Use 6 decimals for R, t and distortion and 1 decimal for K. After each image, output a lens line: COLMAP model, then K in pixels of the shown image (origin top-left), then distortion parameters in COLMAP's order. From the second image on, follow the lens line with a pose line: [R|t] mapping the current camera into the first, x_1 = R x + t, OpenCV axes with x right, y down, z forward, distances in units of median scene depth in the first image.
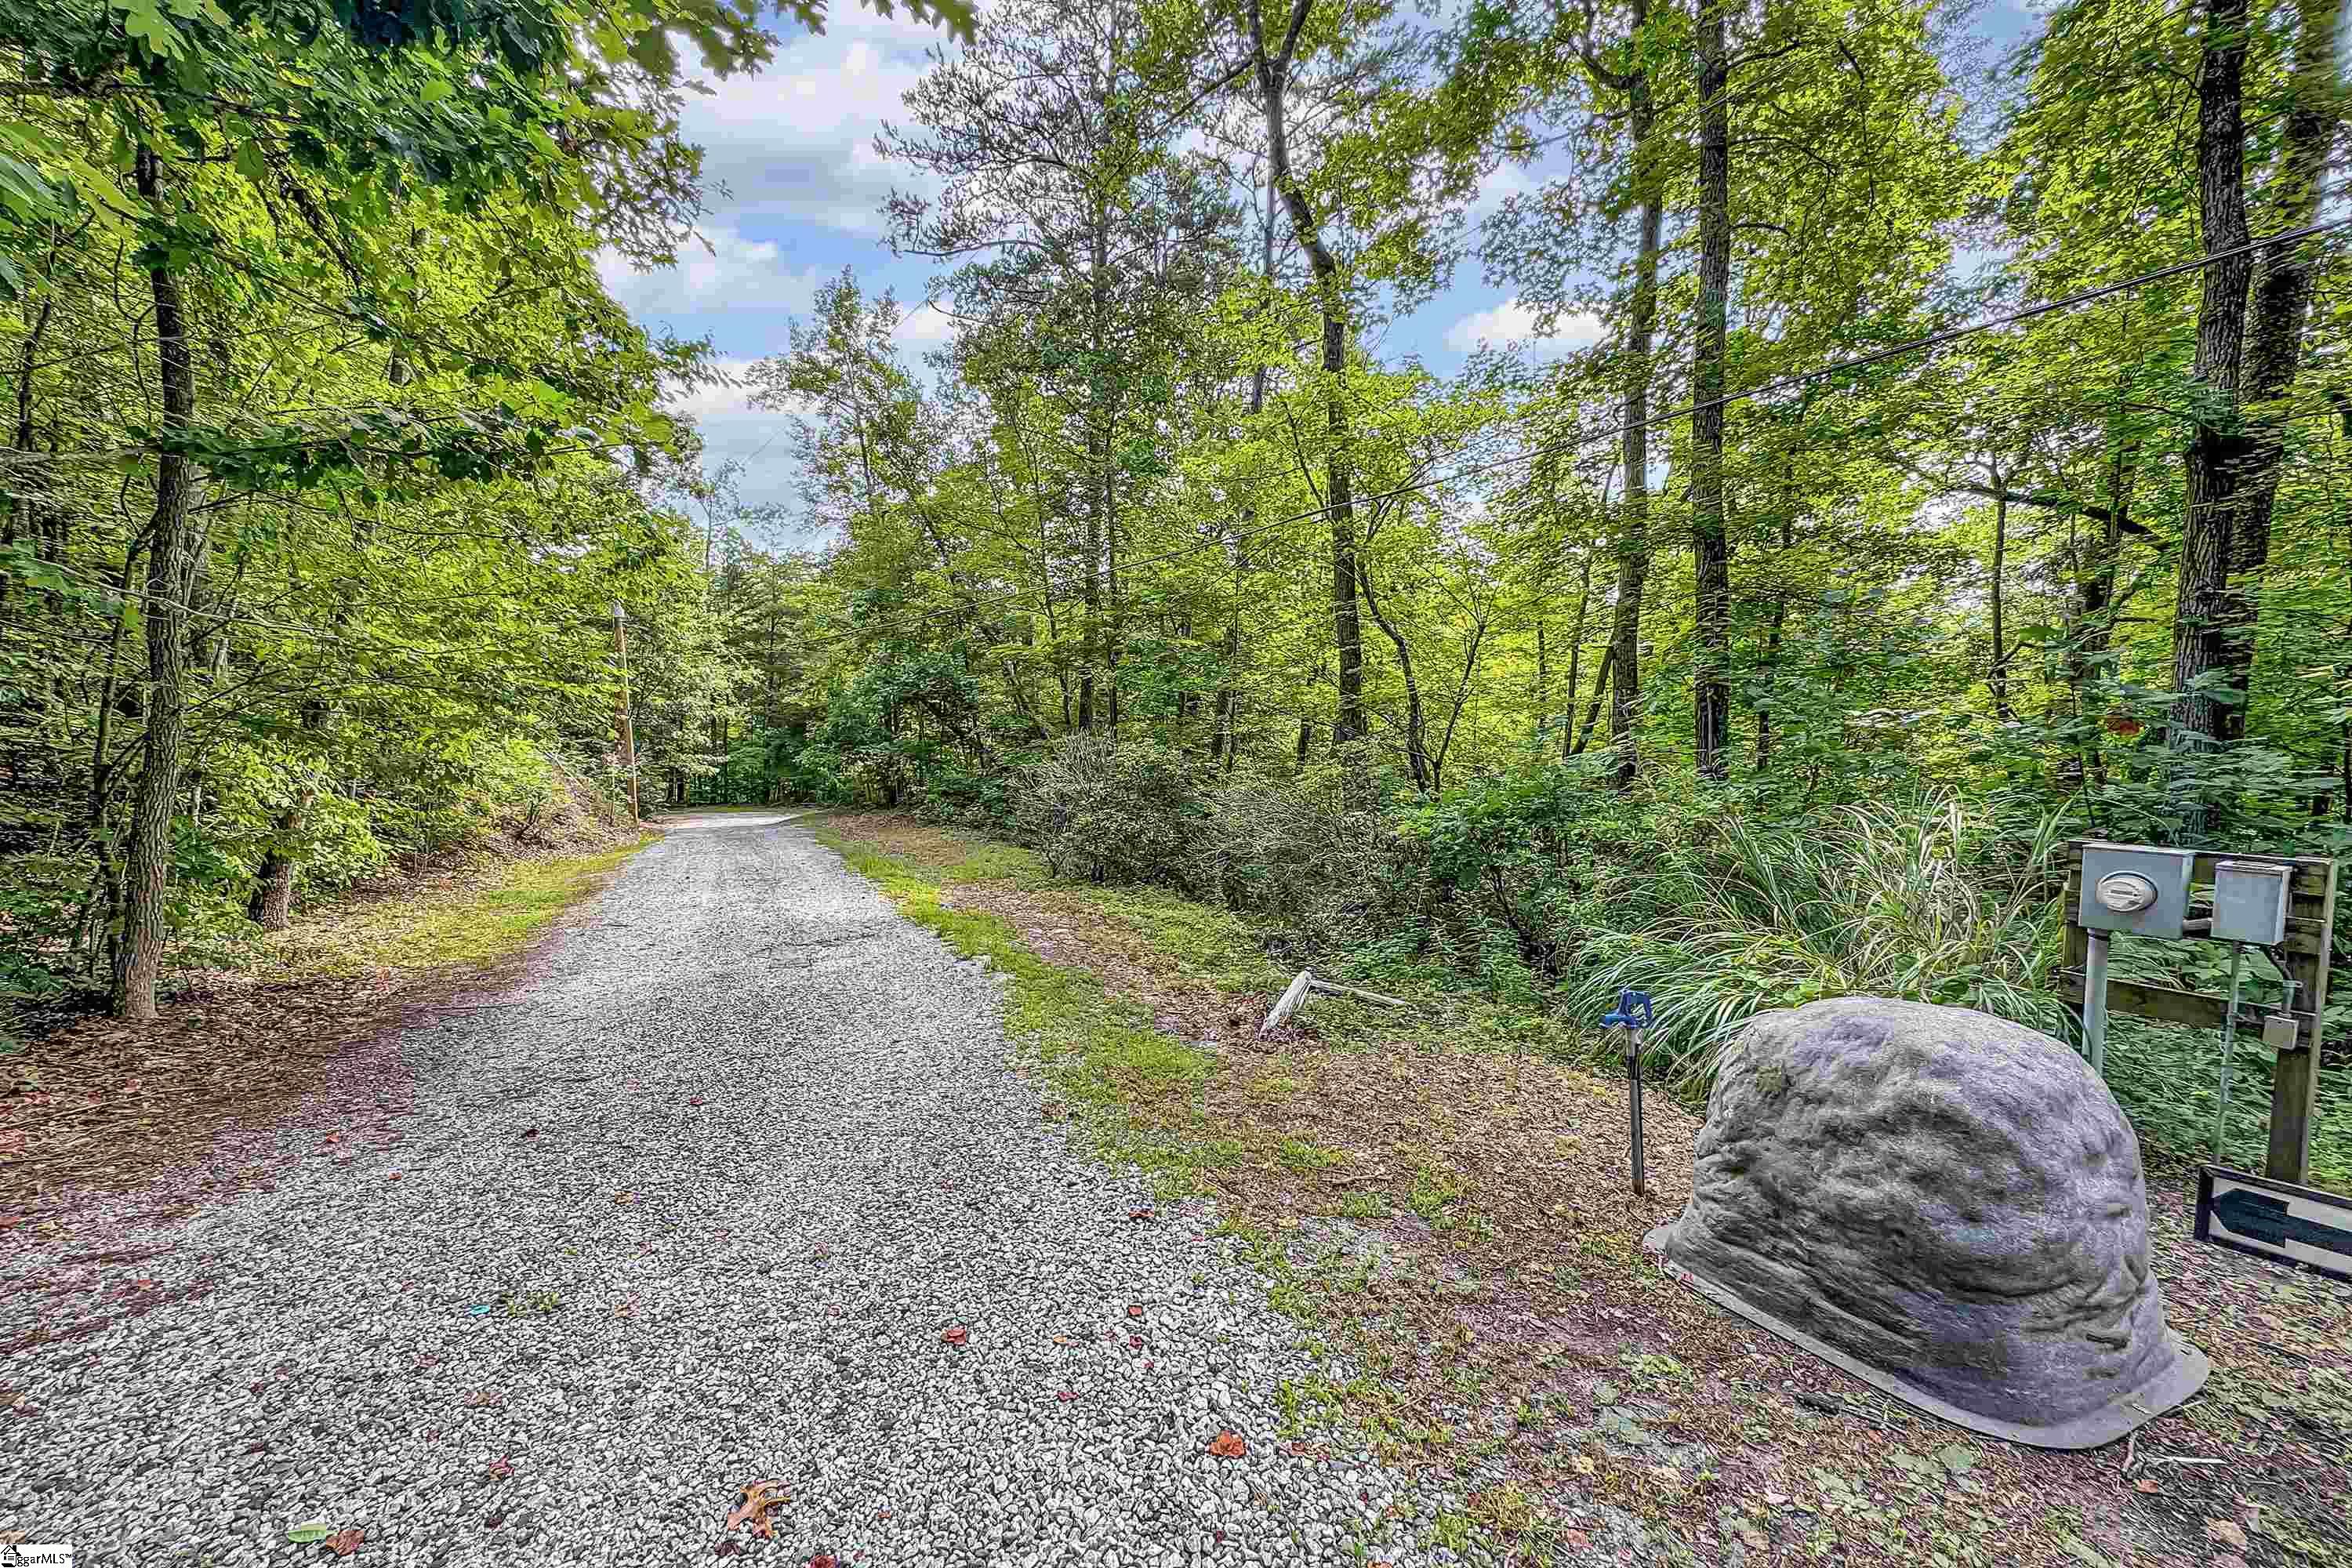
lens RADIAL K [[946.5, 0, 1168.8], [0, 946.5, 792.9], [0, 0, 1]] dist [0.001864, -0.000175]
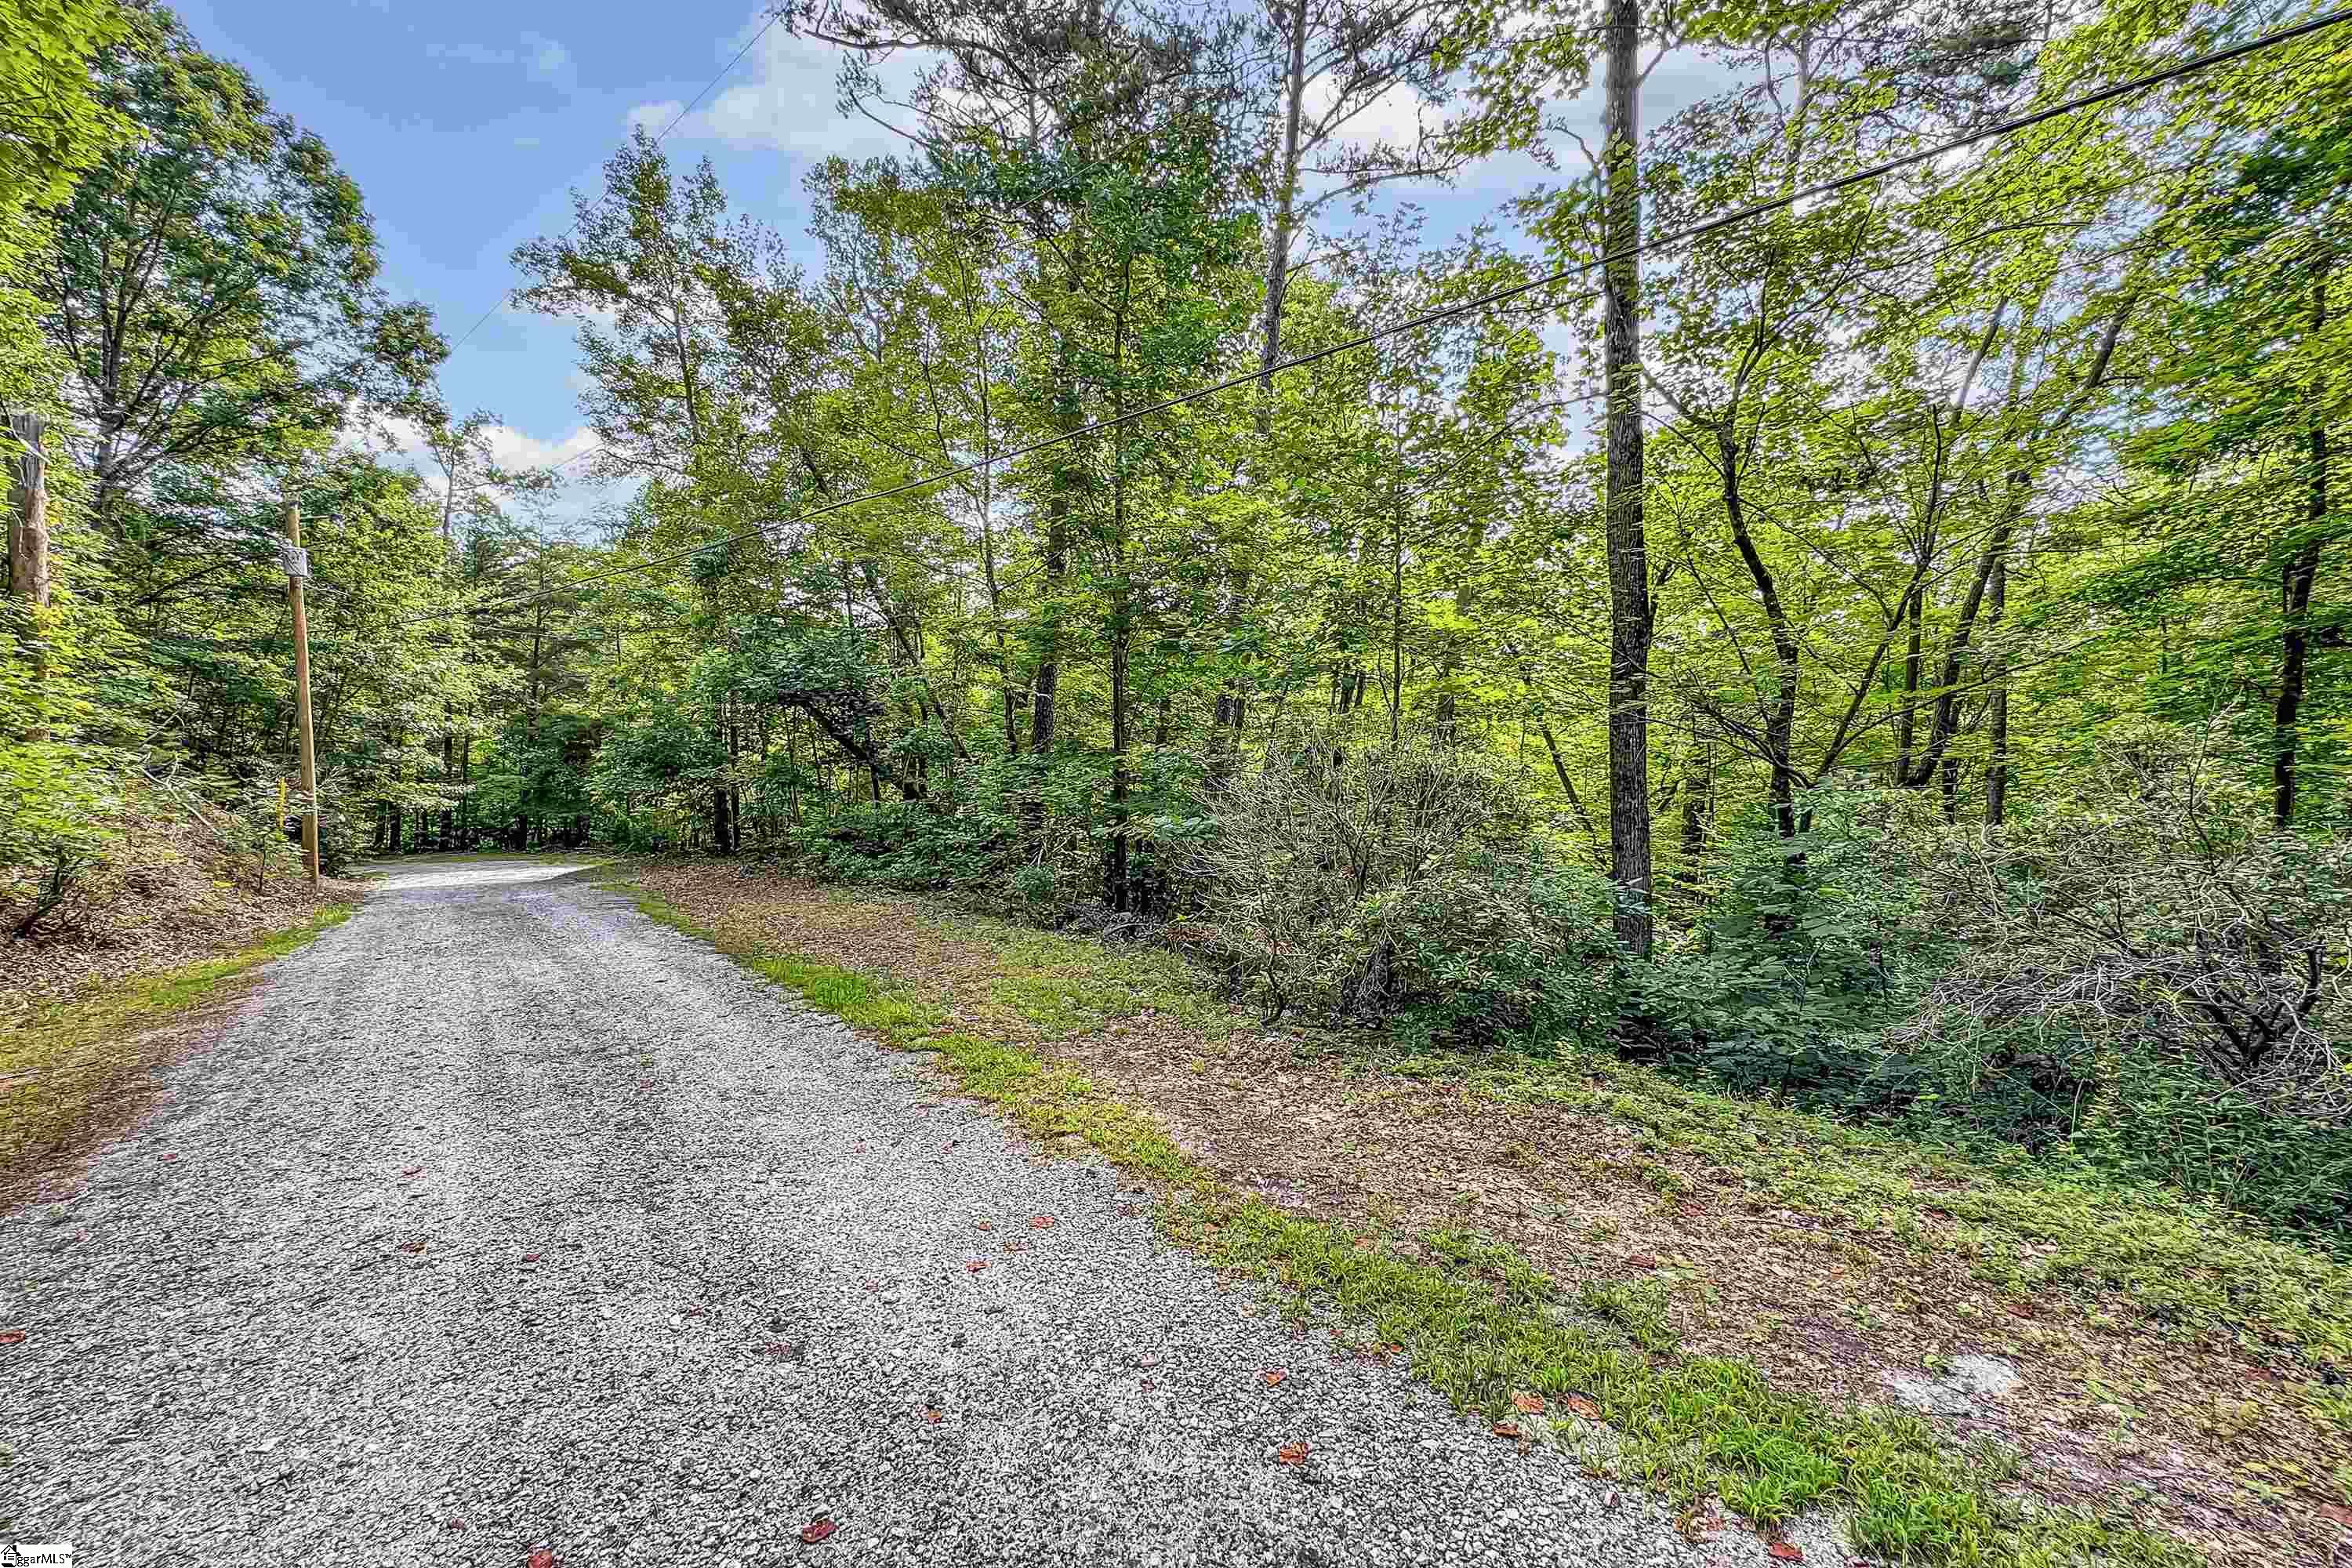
lens RADIAL K [[946.5, 0, 1166.3], [0, 946.5, 786.5], [0, 0, 1]] dist [0.001864, -0.000175]
pose [[0.979052, 0.004569, 0.203558, -0.312413], [0.004739, 0.998966, -0.045216, -0.008291], [-0.203554, 0.045233, 0.978018, 0.618689]]
